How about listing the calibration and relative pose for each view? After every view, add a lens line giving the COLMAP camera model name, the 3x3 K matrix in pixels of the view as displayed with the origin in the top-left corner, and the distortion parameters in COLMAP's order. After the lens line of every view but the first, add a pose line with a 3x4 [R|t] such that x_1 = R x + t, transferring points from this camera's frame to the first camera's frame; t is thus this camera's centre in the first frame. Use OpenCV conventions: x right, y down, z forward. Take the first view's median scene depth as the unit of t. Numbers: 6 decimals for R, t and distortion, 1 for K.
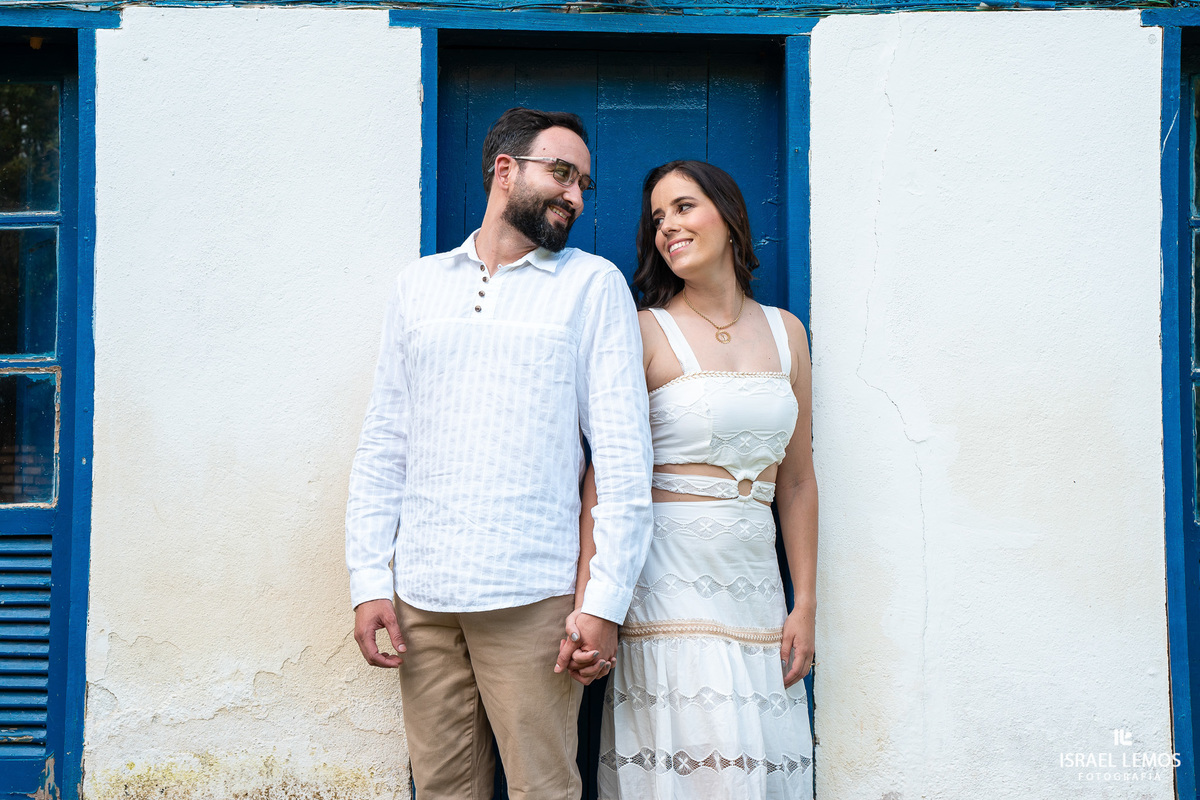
lens RADIAL K [[2113.3, 0, 600.0], [0, 2113.3, 400.0], [0, 0, 1]] dist [0.246299, 0.030305]
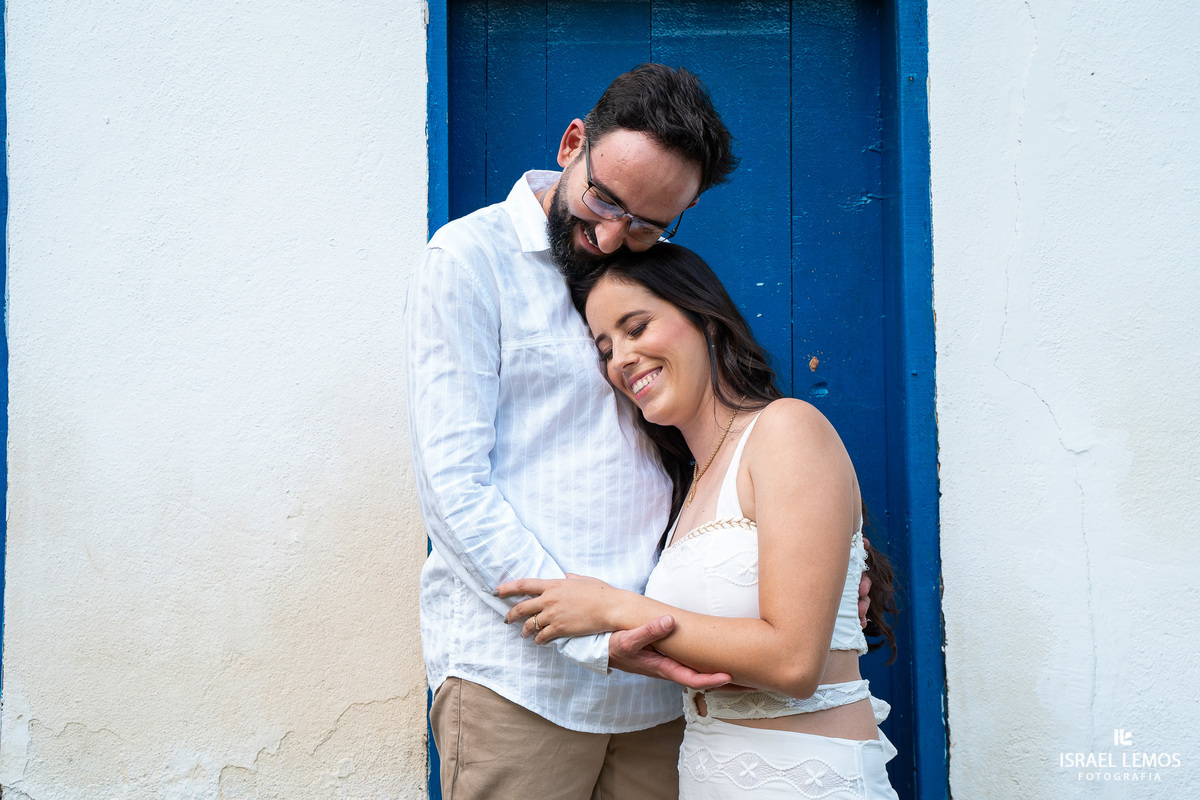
lens RADIAL K [[1846.7, 0, 600.0], [0, 1846.7, 400.0], [0, 0, 1]] dist [0.140501, 0.009544]
pose [[0.999777, -0.016820, -0.012793, -0.014266], [0.016784, 0.999855, -0.002901, -0.000096], [0.012840, 0.002686, 0.999914, 0.323542]]
